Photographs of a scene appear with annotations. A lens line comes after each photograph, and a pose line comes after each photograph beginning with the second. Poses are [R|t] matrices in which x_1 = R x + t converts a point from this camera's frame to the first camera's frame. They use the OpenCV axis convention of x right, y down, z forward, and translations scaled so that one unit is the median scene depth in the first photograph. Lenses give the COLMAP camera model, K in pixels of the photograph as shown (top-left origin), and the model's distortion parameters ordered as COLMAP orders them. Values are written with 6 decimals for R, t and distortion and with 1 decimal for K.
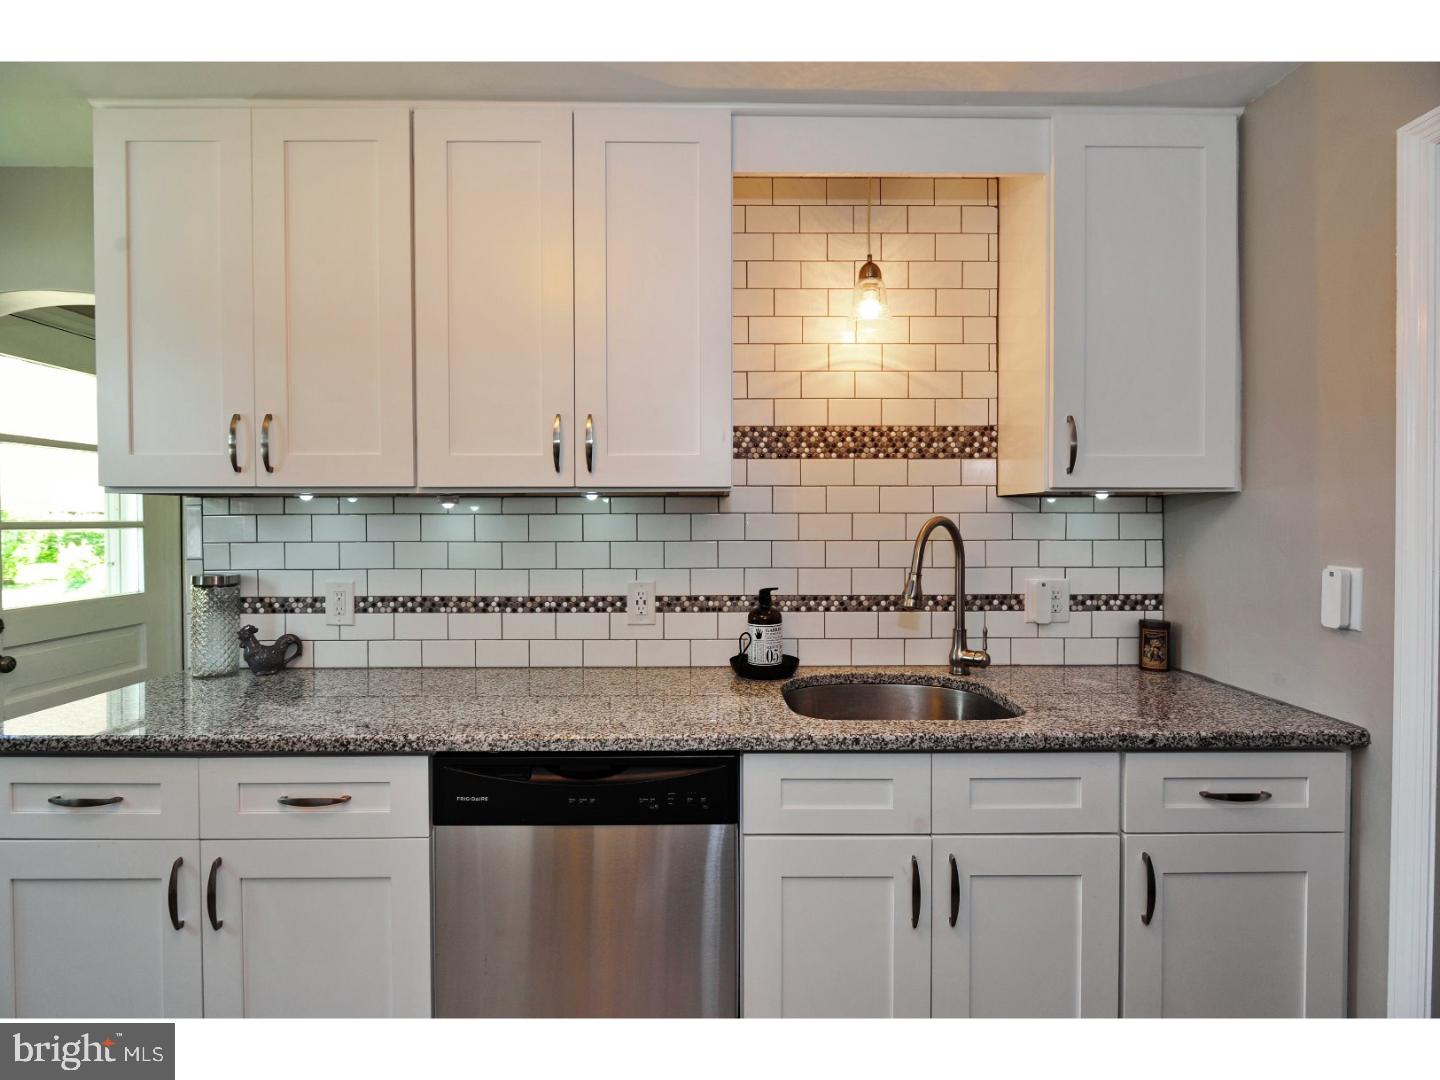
lens RADIAL K [[719.9, 0, 718.0], [0, 719.9, 533.0], [0, 0, 1]] dist [-0.001741, -0.000602]
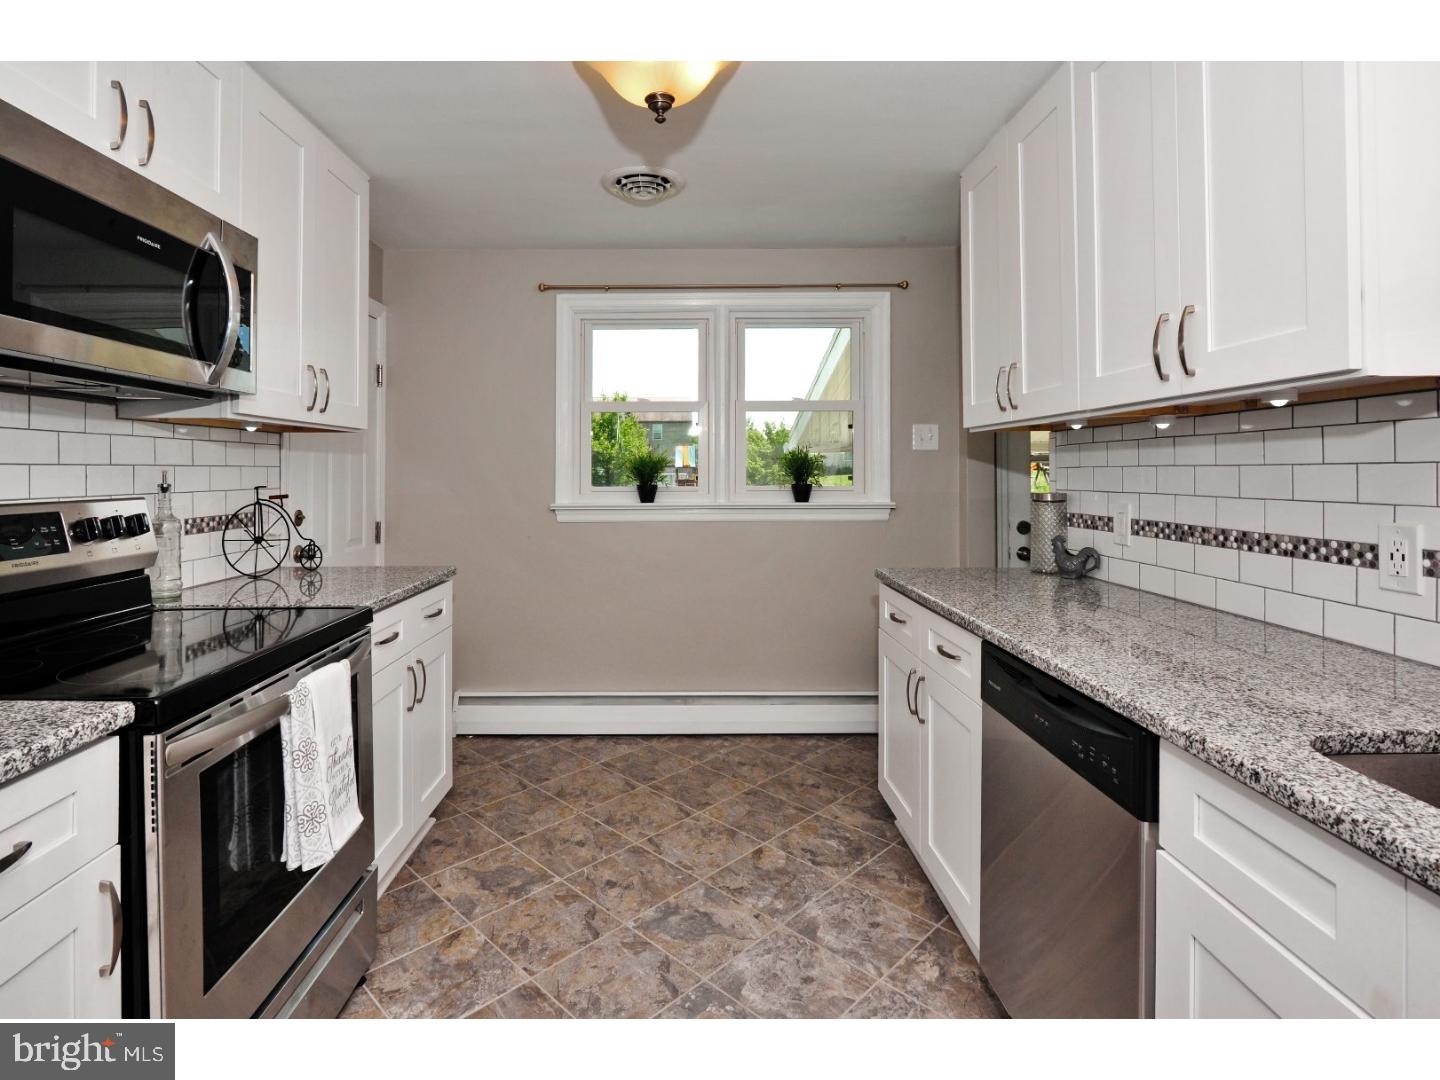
lens RADIAL K [[719.9, 0, 718.0], [0, 719.9, 533.0], [0, 0, 1]] dist [-0.001741, -0.000602]
pose [[0.042020, 0.086079, -0.995402, 0.509410], [-0.018741, 0.996174, 0.085355, 0.030868], [0.998941, 0.015068, 0.043472, 0.355826]]
